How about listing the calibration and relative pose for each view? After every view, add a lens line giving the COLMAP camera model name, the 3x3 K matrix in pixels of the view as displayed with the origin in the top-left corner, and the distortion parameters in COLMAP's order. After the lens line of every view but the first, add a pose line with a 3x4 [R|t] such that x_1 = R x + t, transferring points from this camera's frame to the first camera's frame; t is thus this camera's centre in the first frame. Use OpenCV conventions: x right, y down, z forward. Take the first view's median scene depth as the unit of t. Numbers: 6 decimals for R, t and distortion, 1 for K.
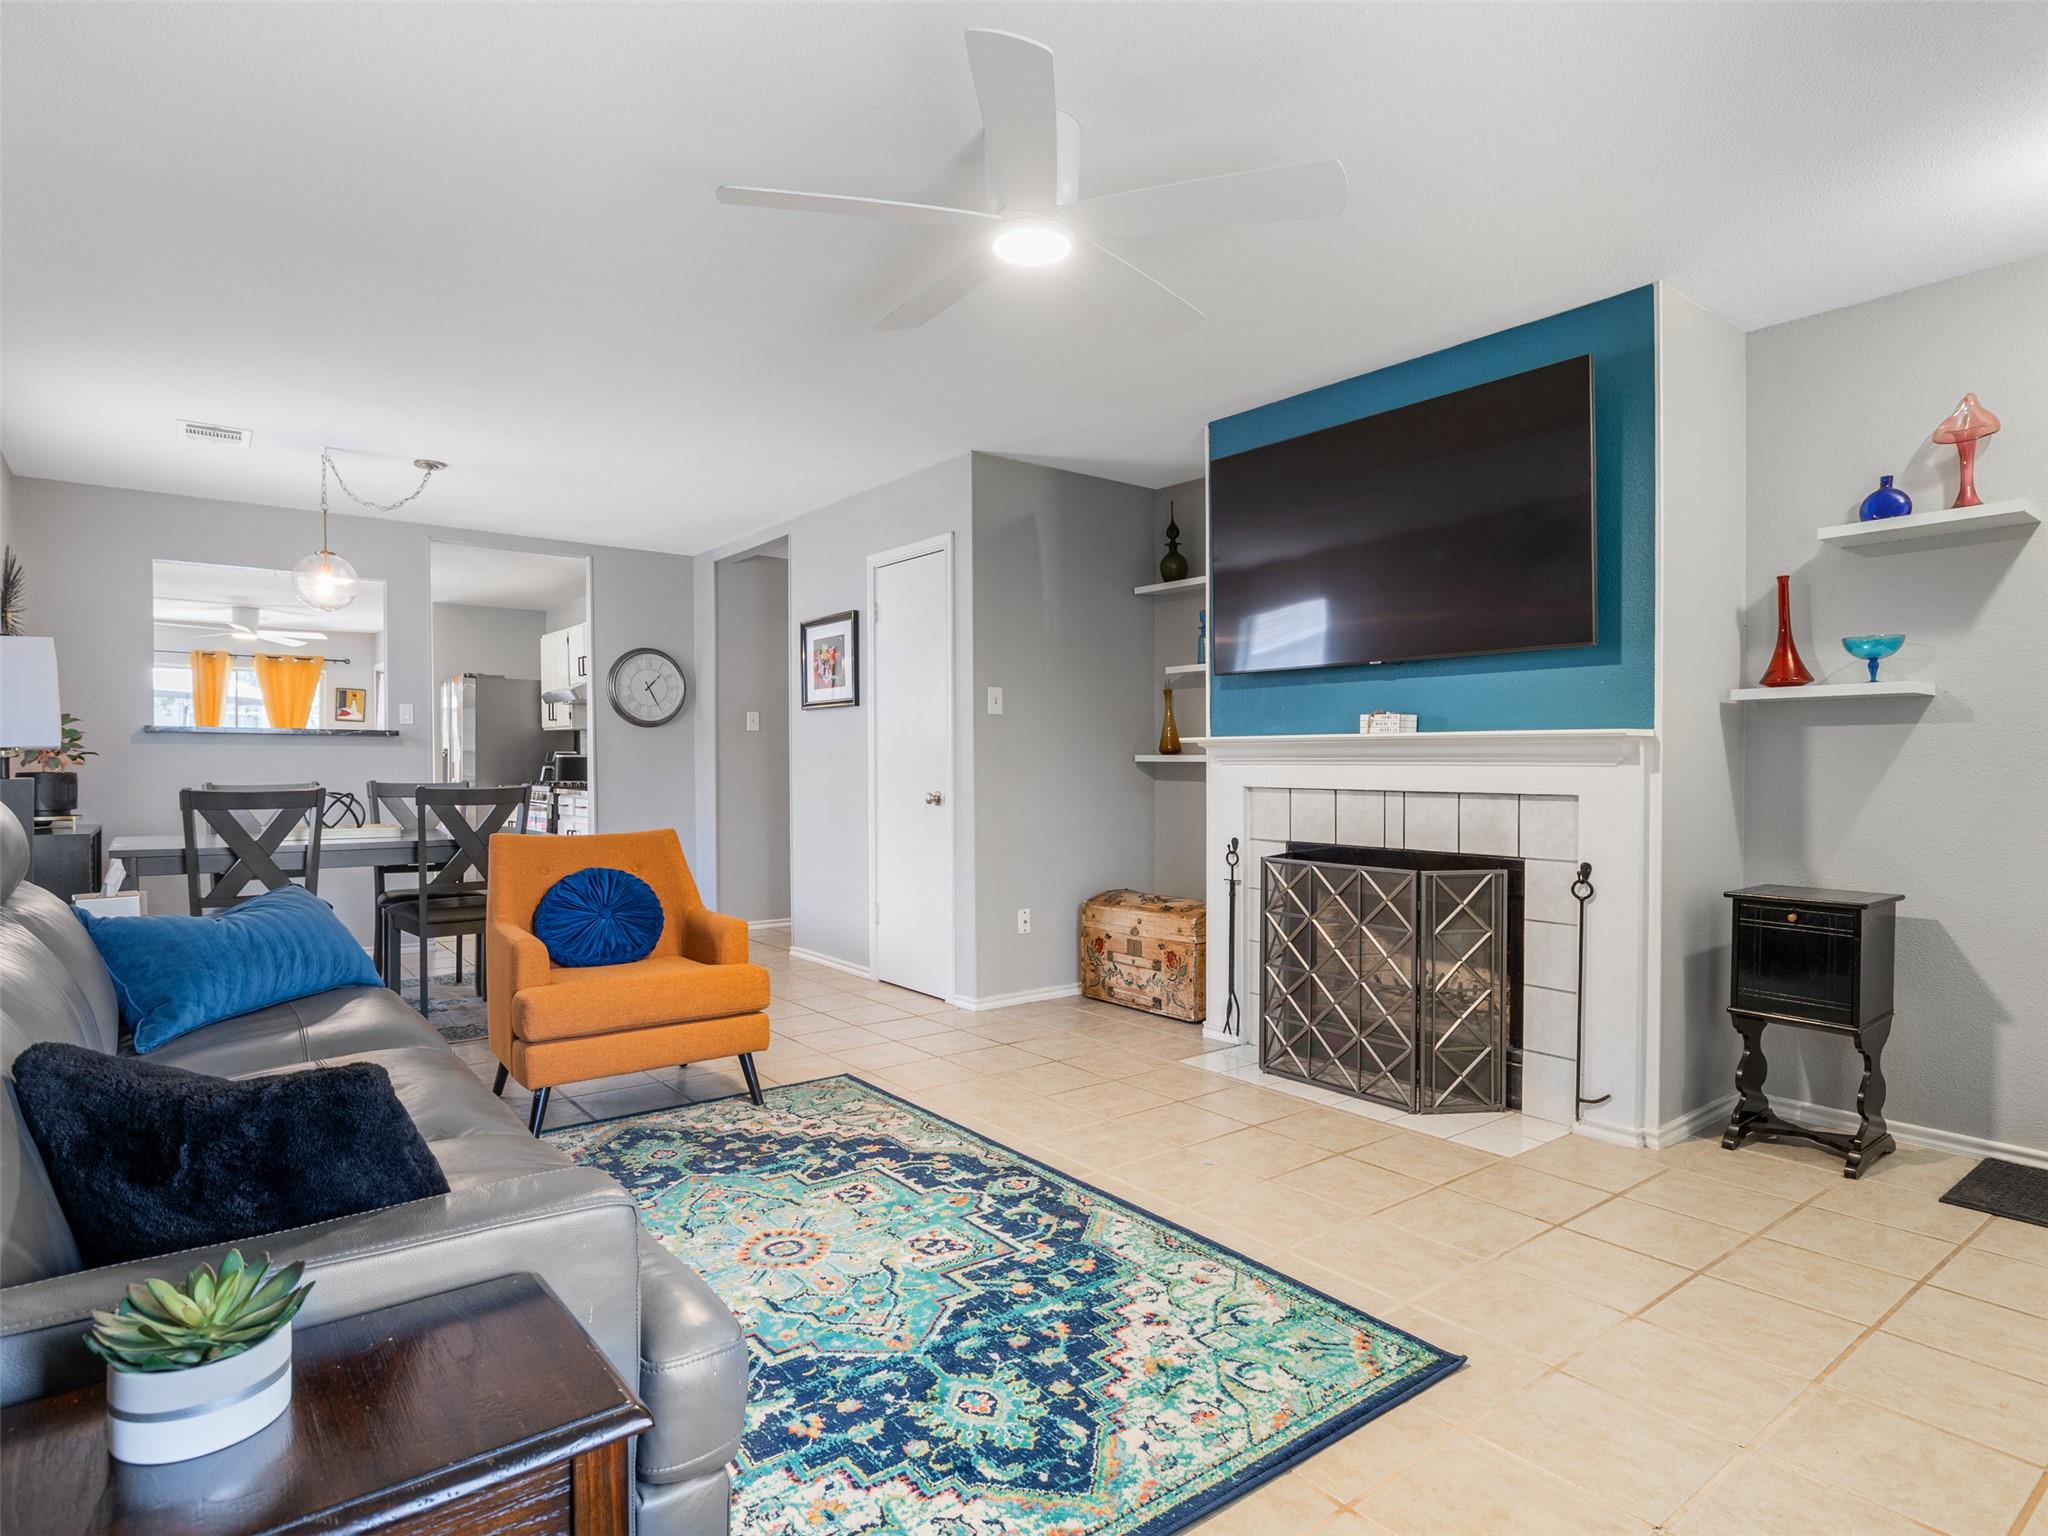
lens RADIAL K [[1104.1, 0, 1021.2], [0, 1104.1, 758.4], [0, 0, 1]] dist [-0.002252, -0.000451]
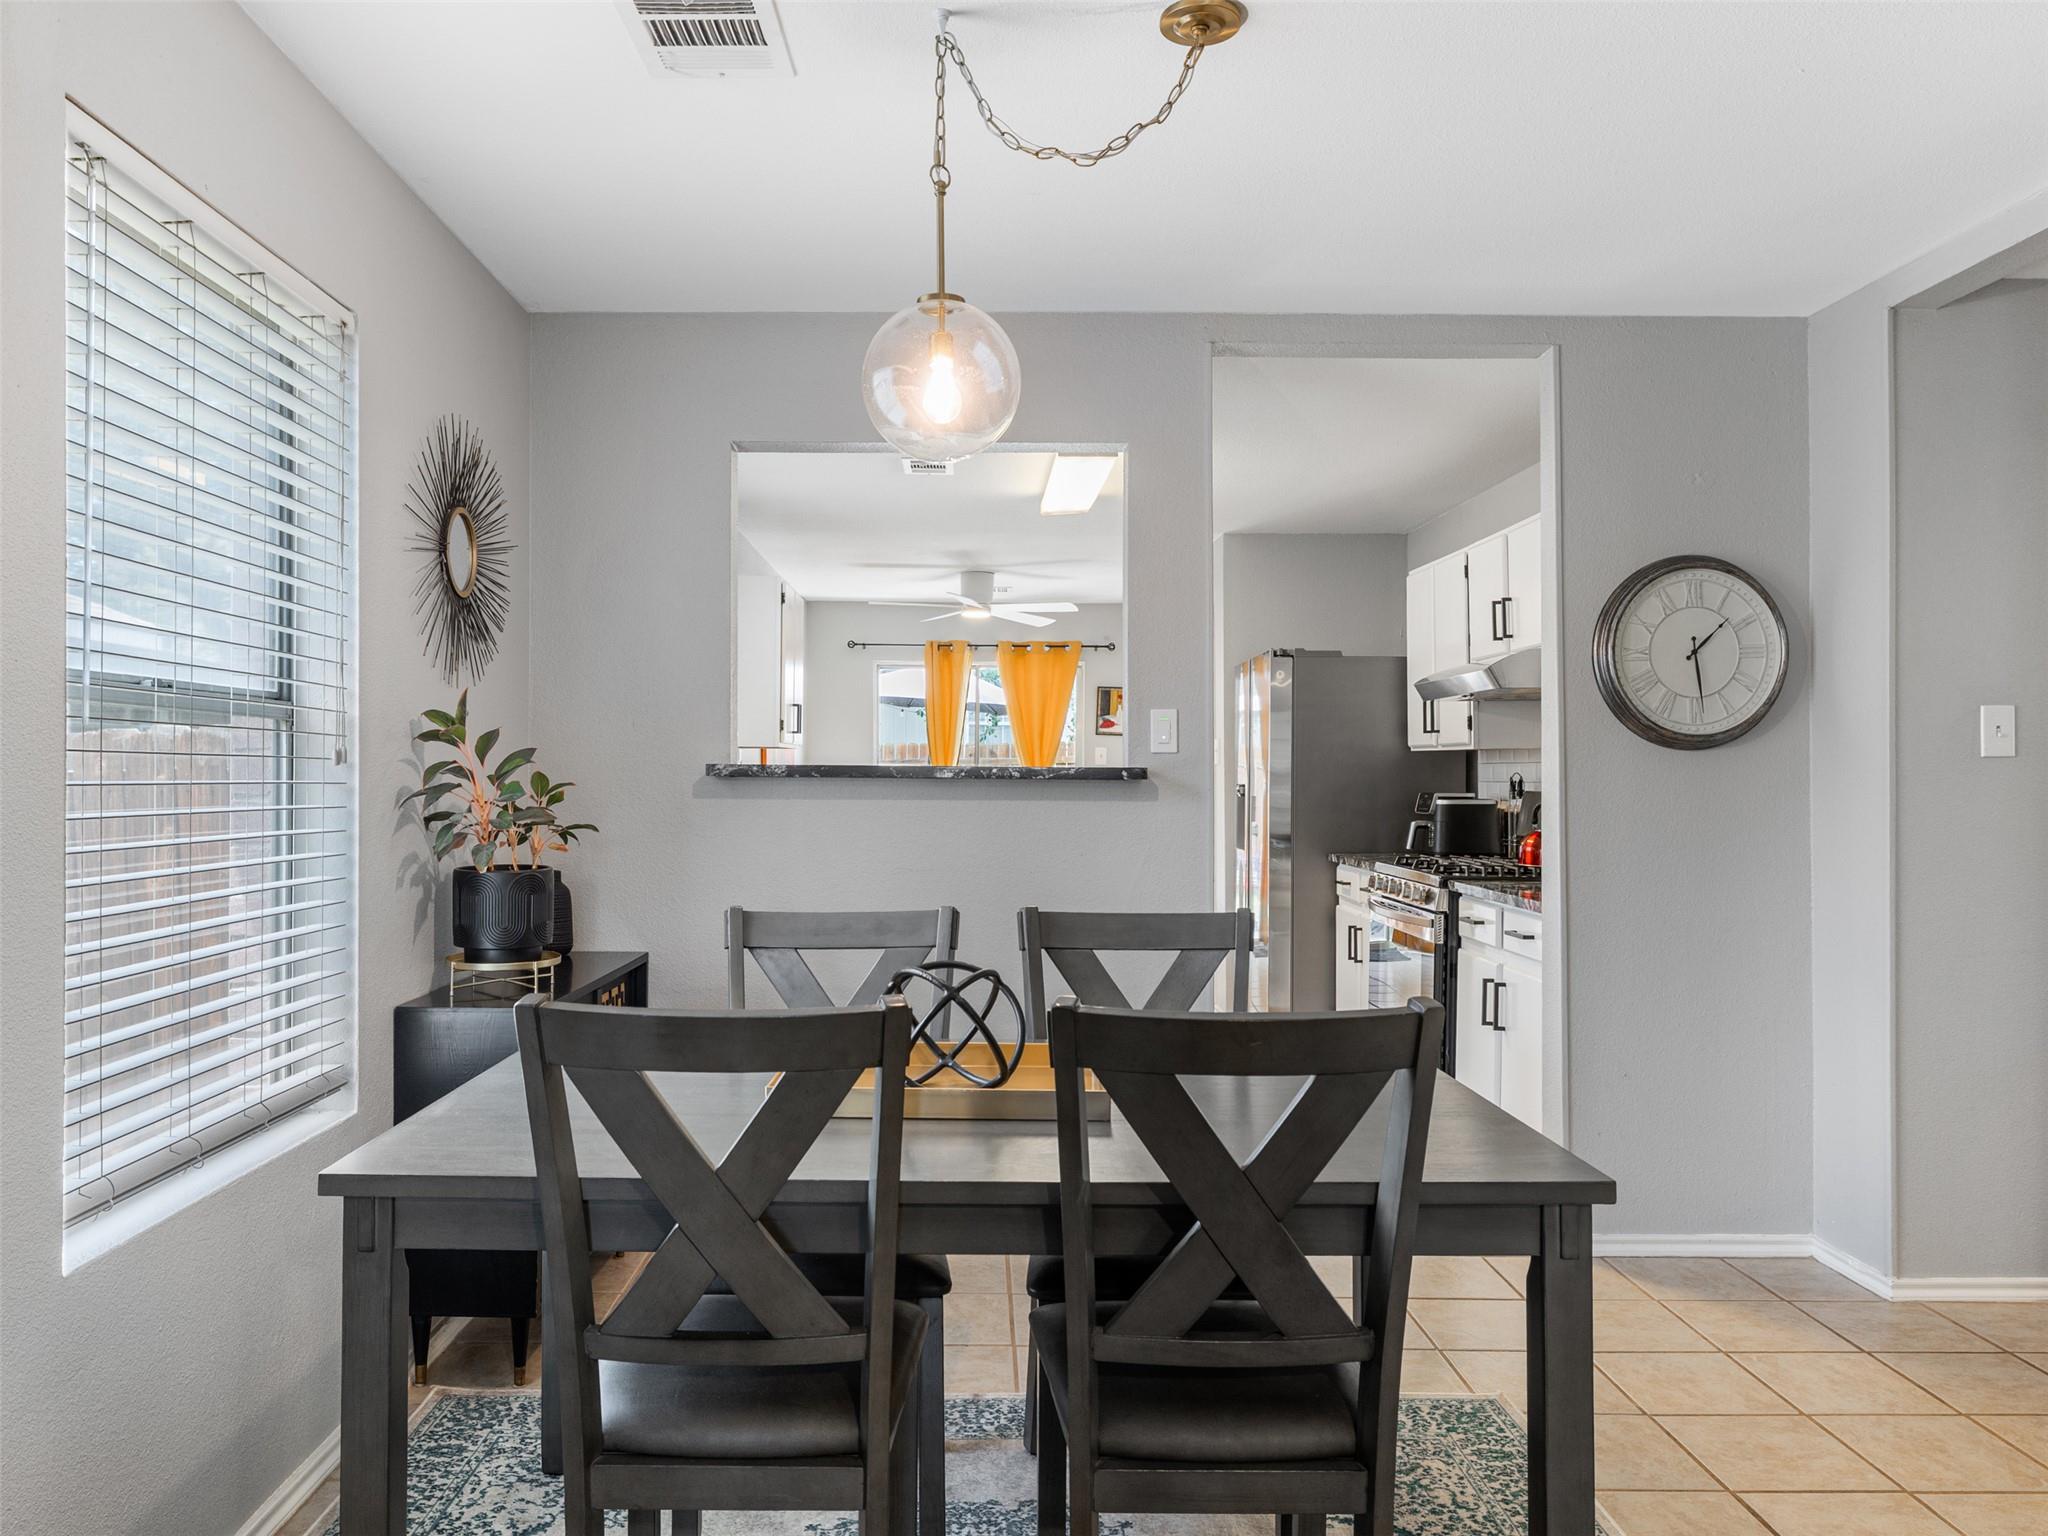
lens RADIAL K [[1451.1, 0, 977.5], [0, 1451.1, 758.5], [0, 0, 1]] dist [0.008402, 0.008011]
pose [[0.788059, -0.003672, -0.615589, -0.503940], [-0.001551, 0.999967, -0.007950, -0.048716], [0.615598, 0.007220, 0.788027, 0.974669]]
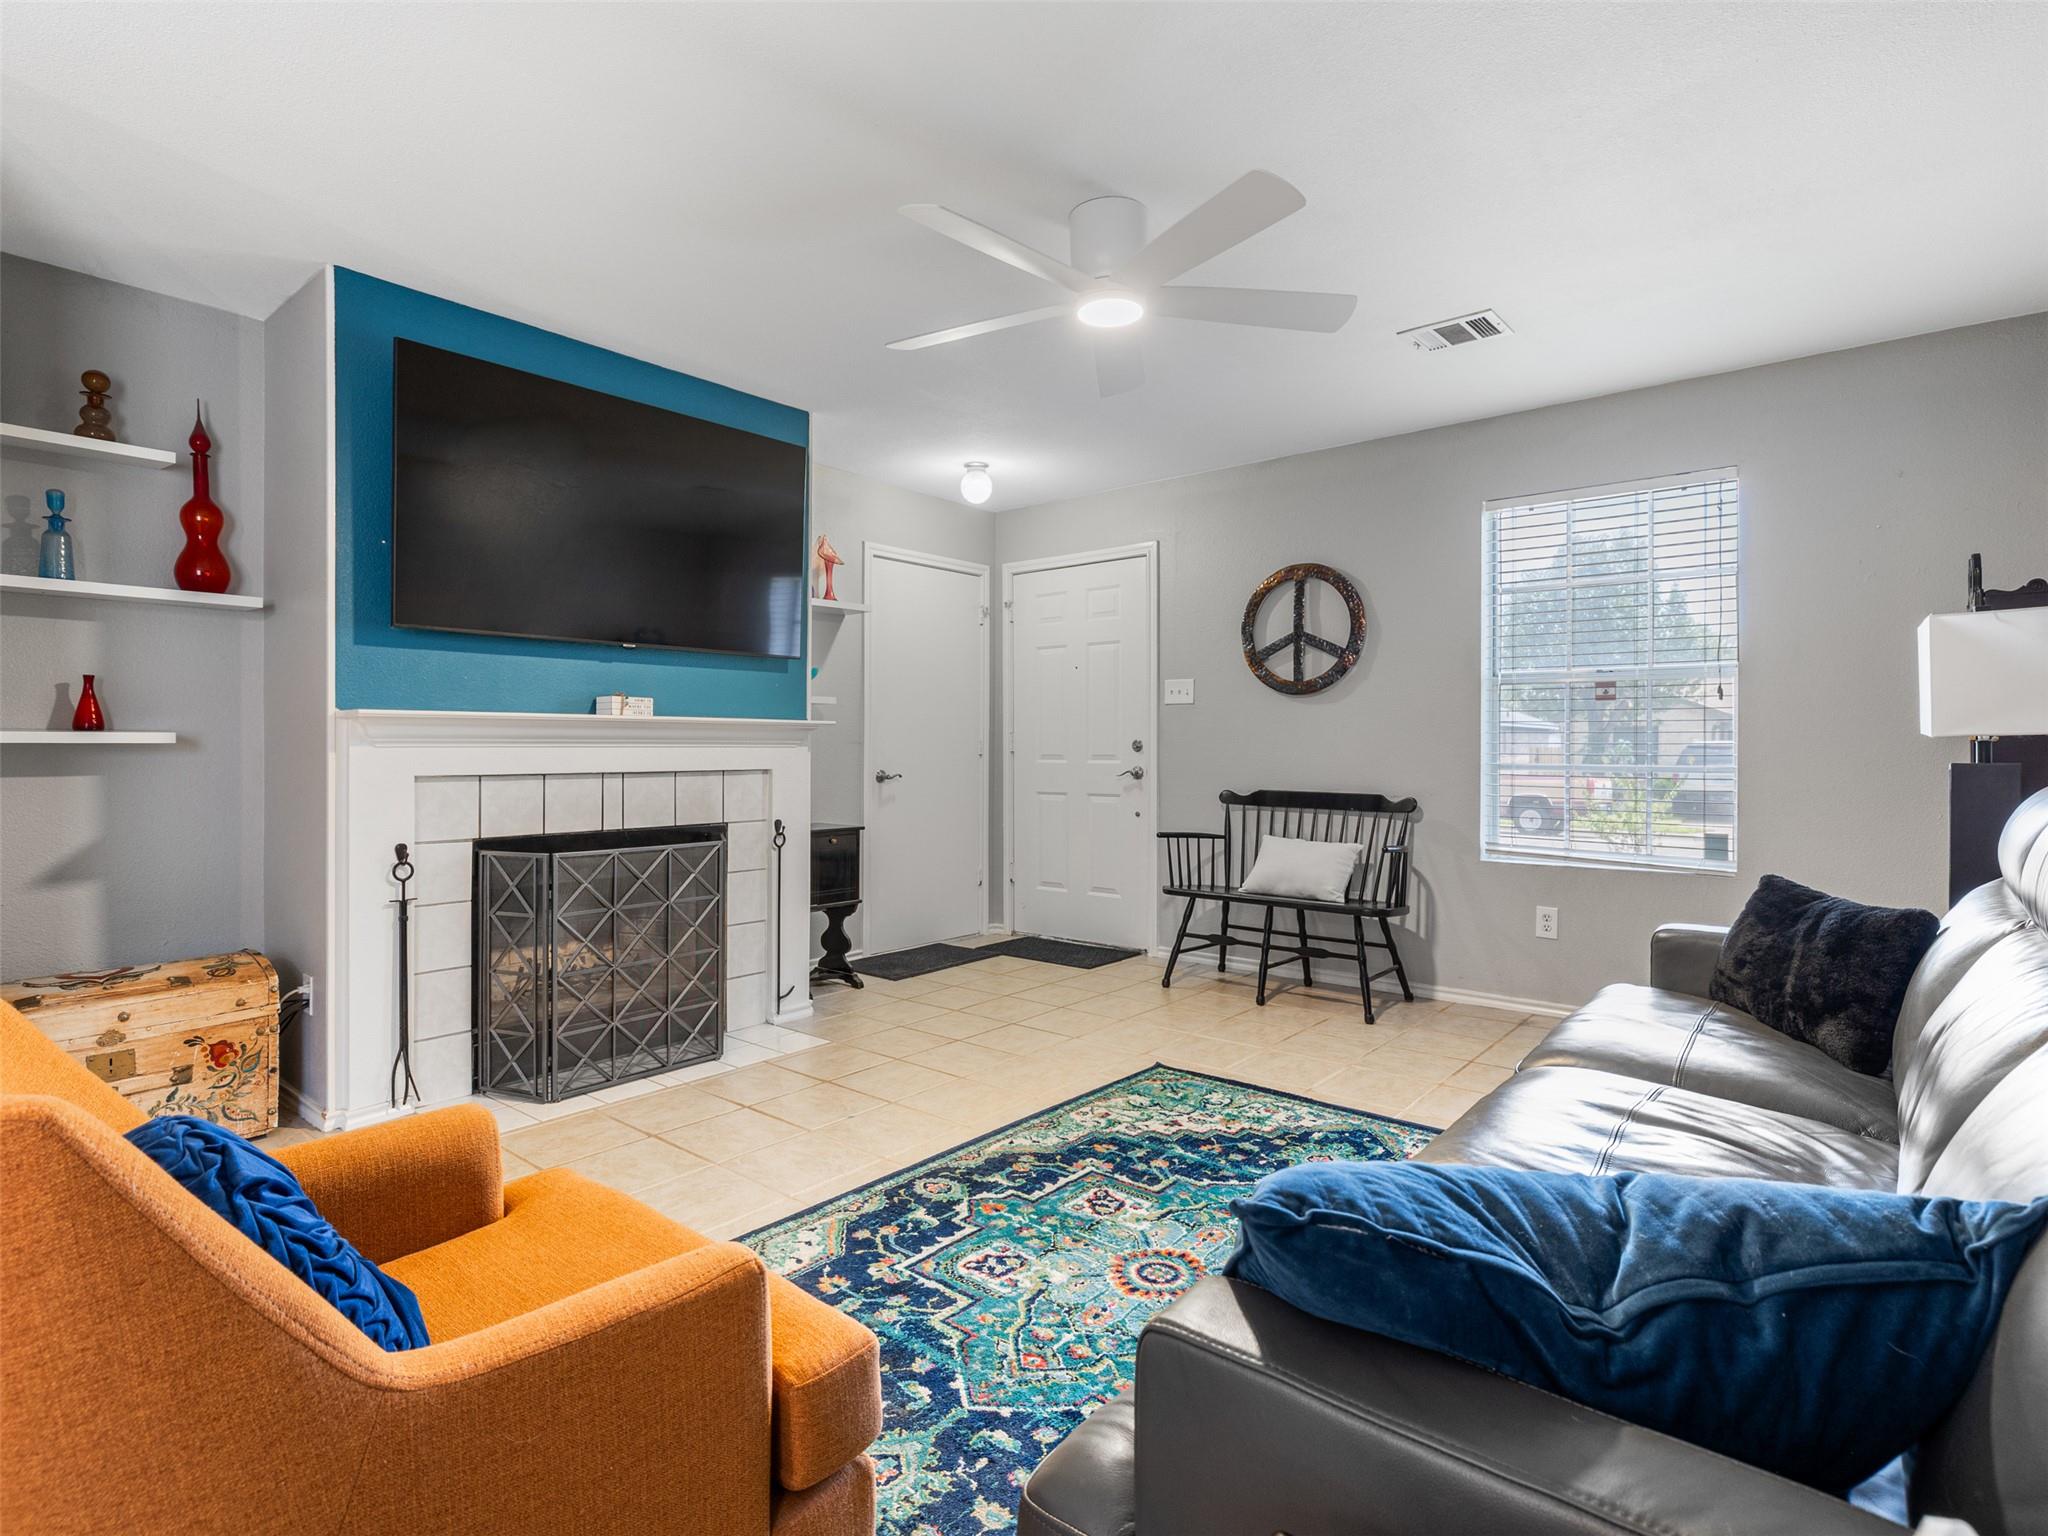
lens RADIAL K [[1037.4, 0, 1021.3], [0, 1037.4, 737.2], [0, 0, 1]] dist [-0.011967, -0.001563]
pose [[-0.199458, 0.008253, 0.979872, -0.823738], [-0.001447, 0.999961, -0.008717, 0.005967], [-0.979905, -0.003156, -0.199438, 1.021361]]
